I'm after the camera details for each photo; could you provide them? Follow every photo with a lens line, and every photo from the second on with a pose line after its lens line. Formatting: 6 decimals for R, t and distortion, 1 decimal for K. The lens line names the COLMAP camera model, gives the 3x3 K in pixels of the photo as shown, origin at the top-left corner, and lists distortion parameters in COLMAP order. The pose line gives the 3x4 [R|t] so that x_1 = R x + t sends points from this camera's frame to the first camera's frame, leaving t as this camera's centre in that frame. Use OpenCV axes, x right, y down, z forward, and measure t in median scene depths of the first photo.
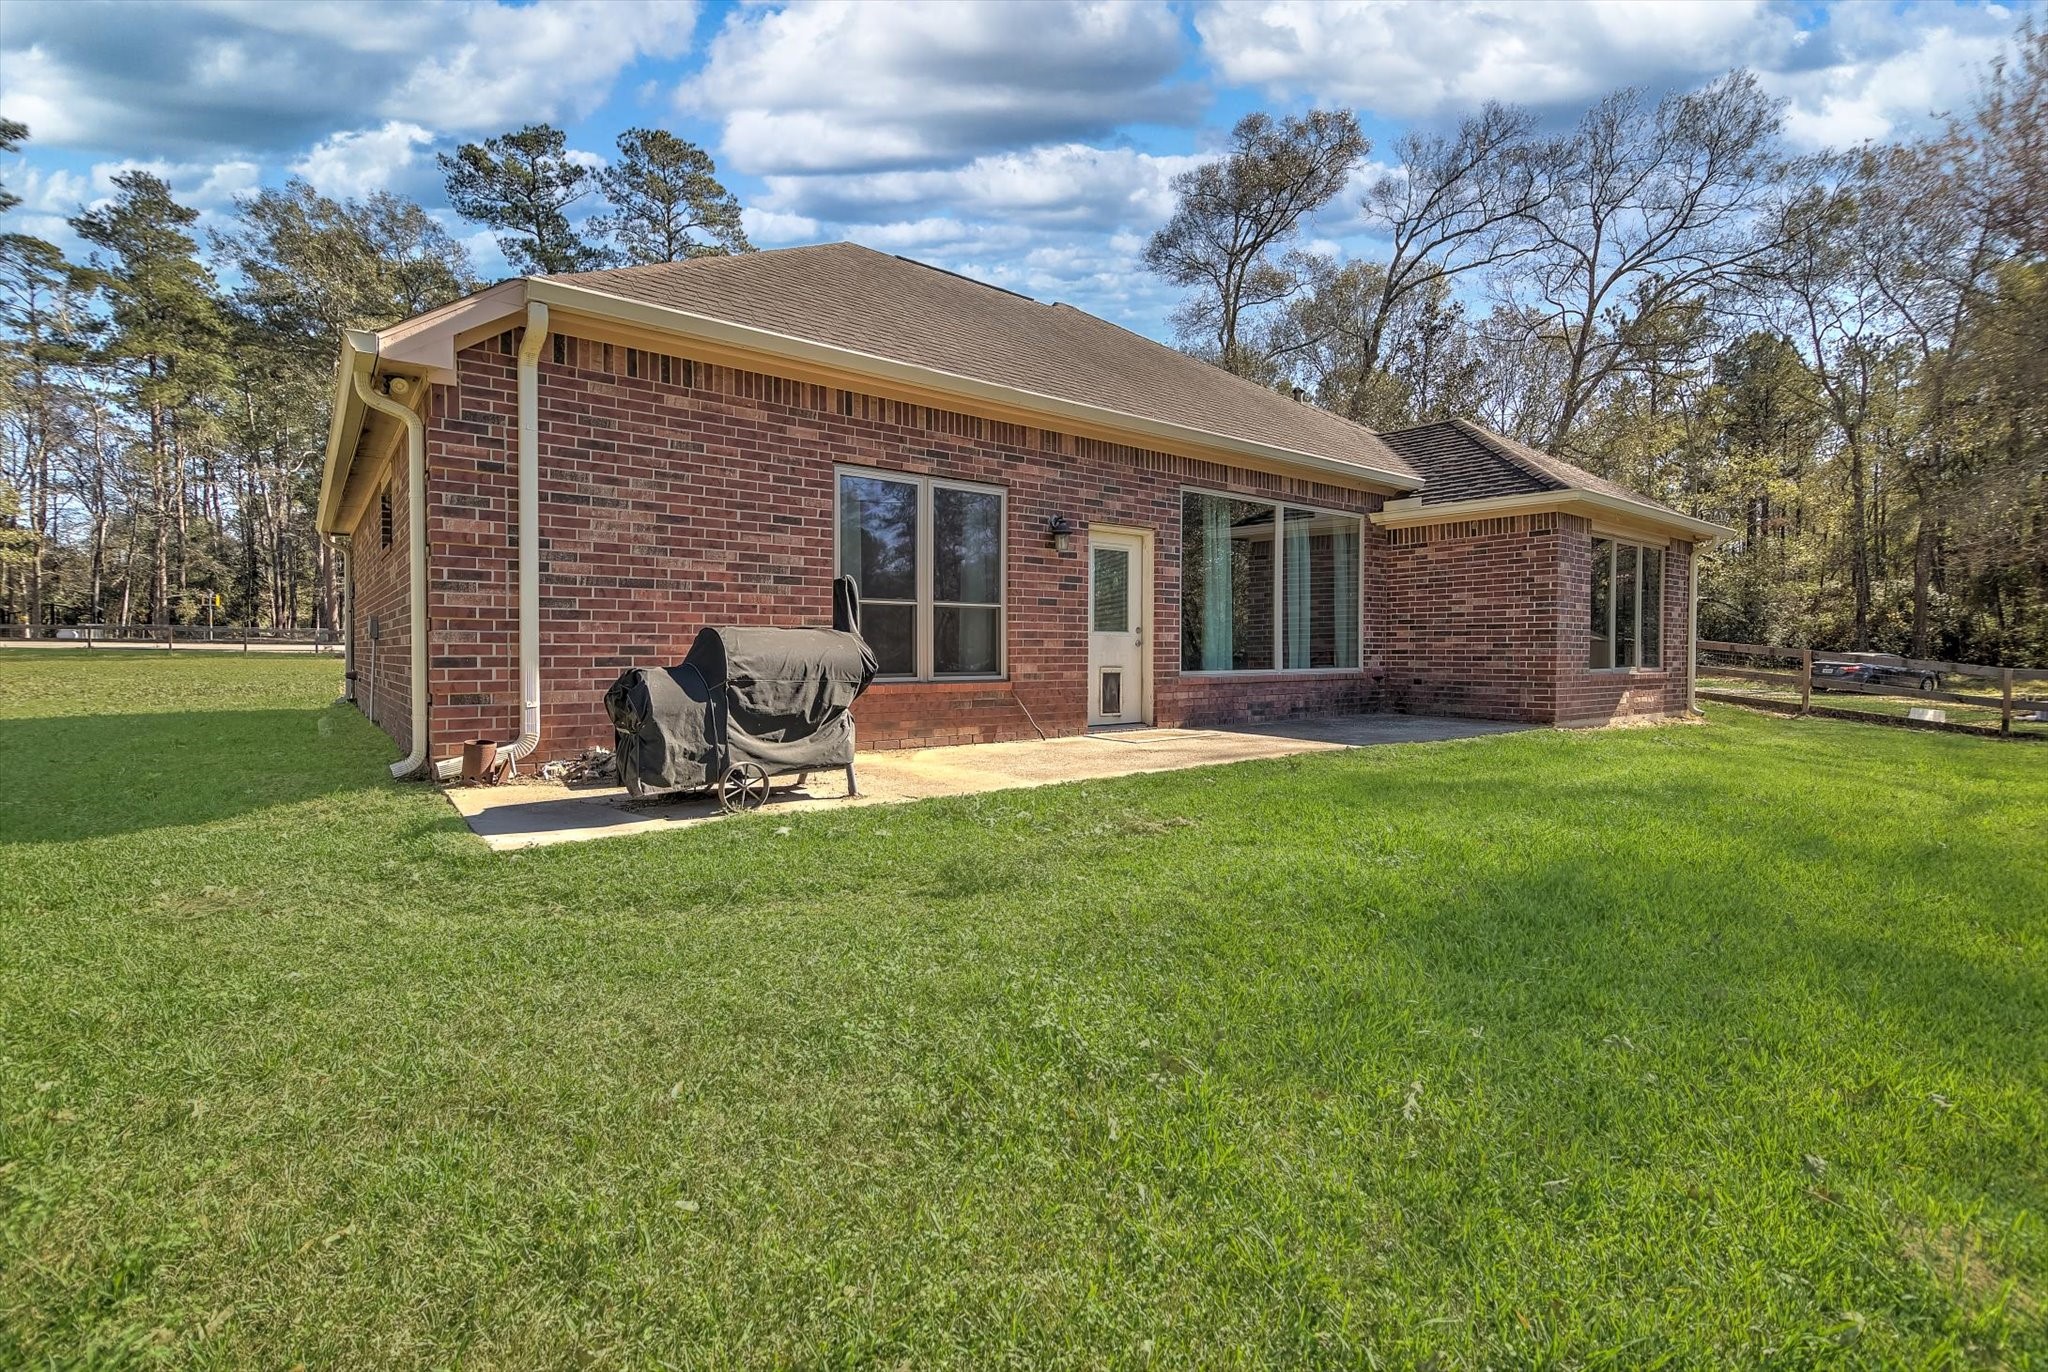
lens RADIAL K [[907.1, 0, 1008.3], [0, 907.1, 667.9], [0, 0, 1]] dist [0.002285, 0.000434]
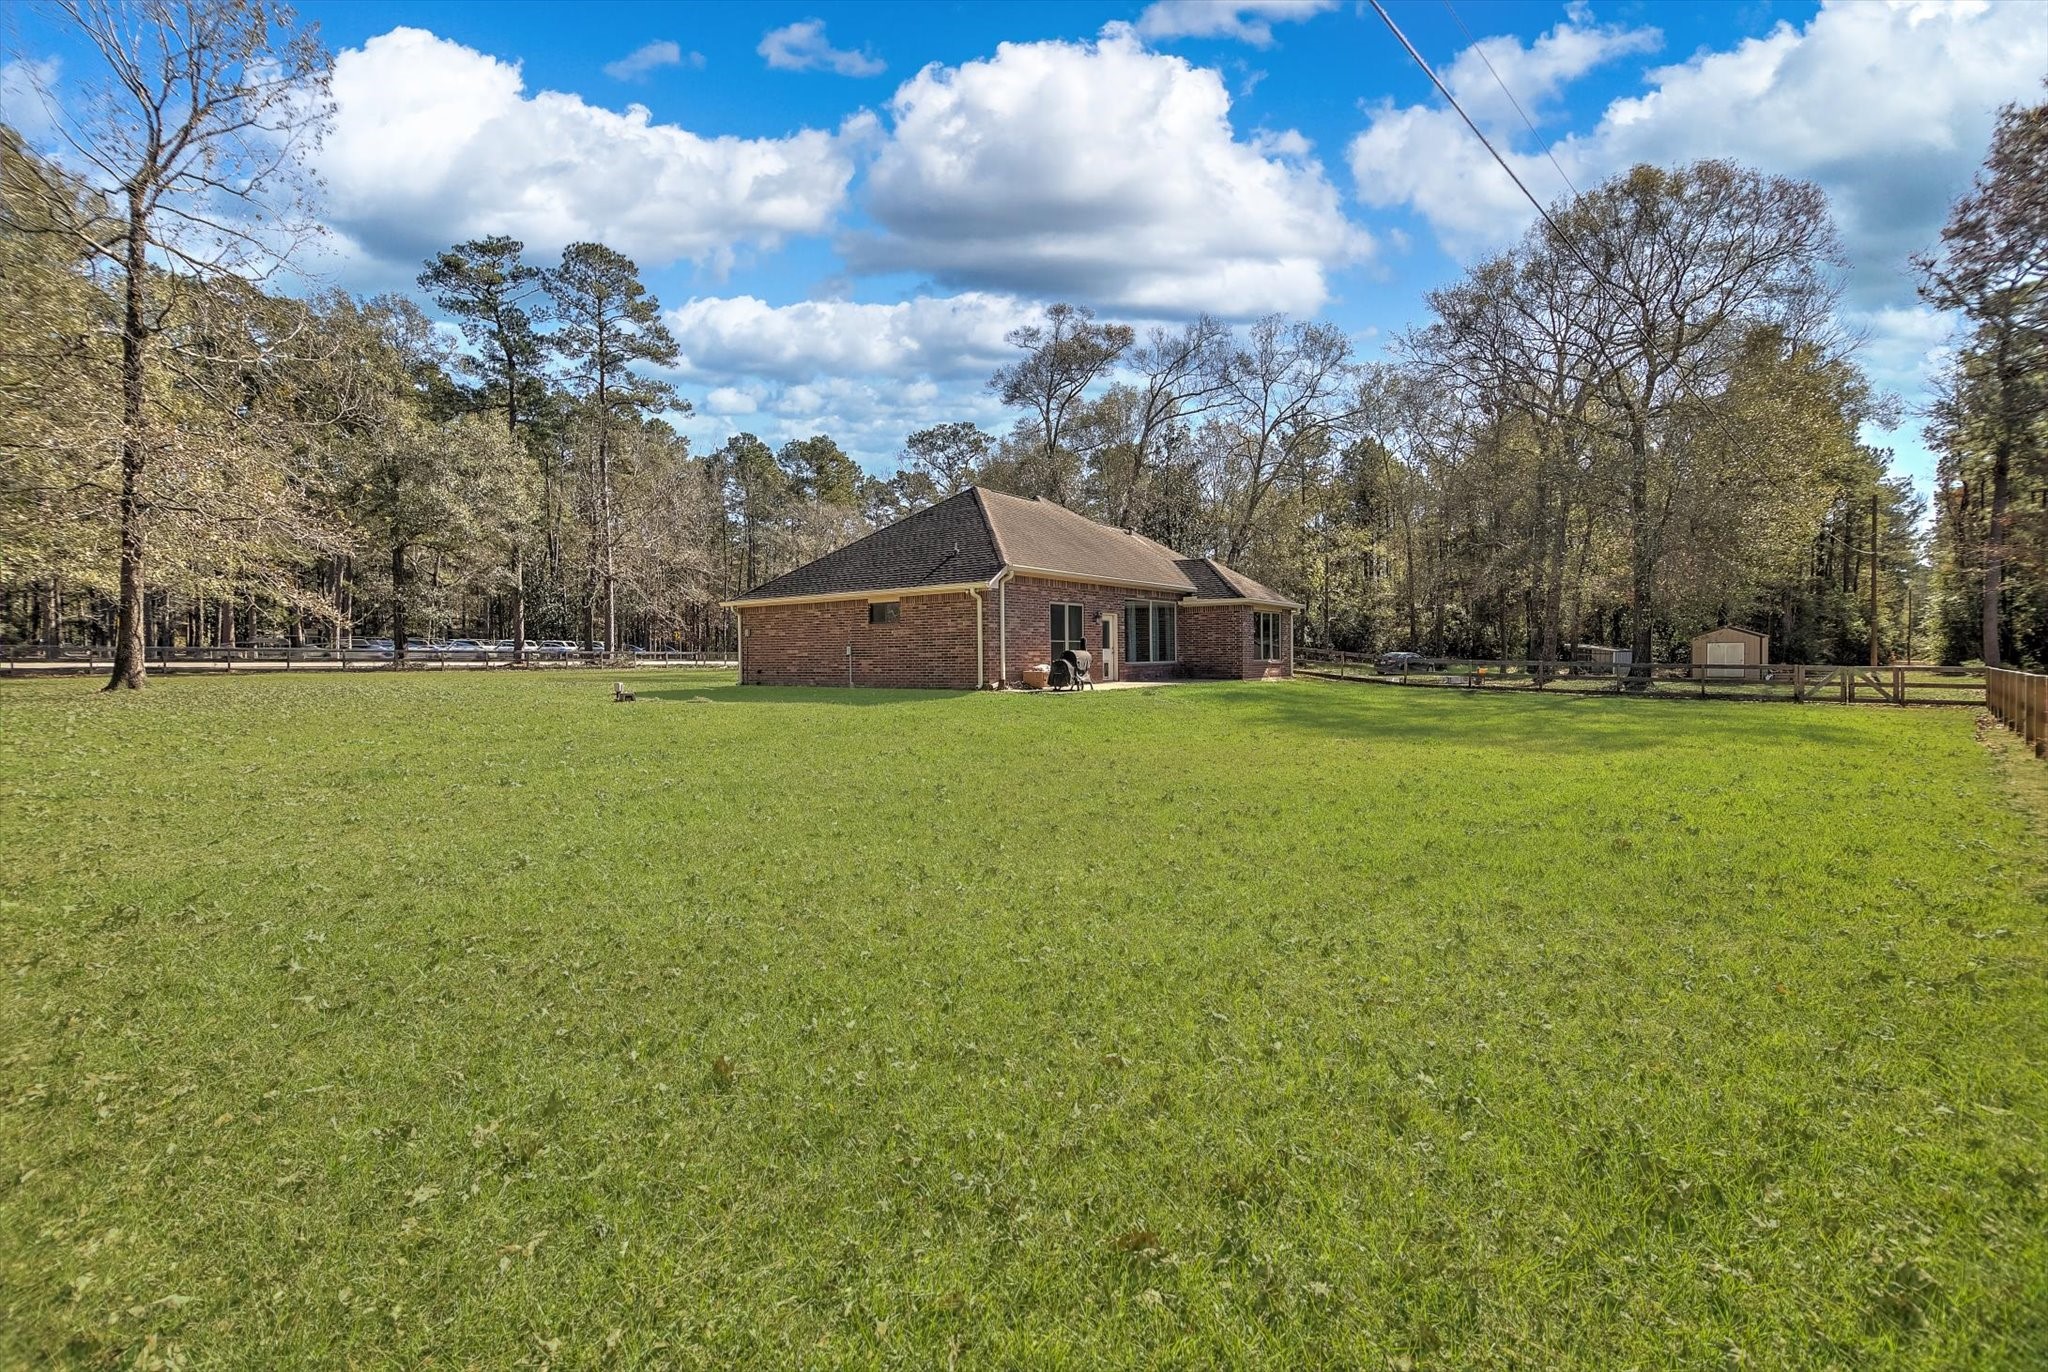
lens RADIAL K [[907.1, 0, 1008.3], [0, 907.1, 667.9], [0, 0, 1]] dist [0.002285, 0.000434]
pose [[0.961503, -0.017004, 0.274268, -0.786795], [0.019555, 0.999787, -0.006566, 0.027422], [-0.274098, 0.011677, 0.961631, -1.365455]]
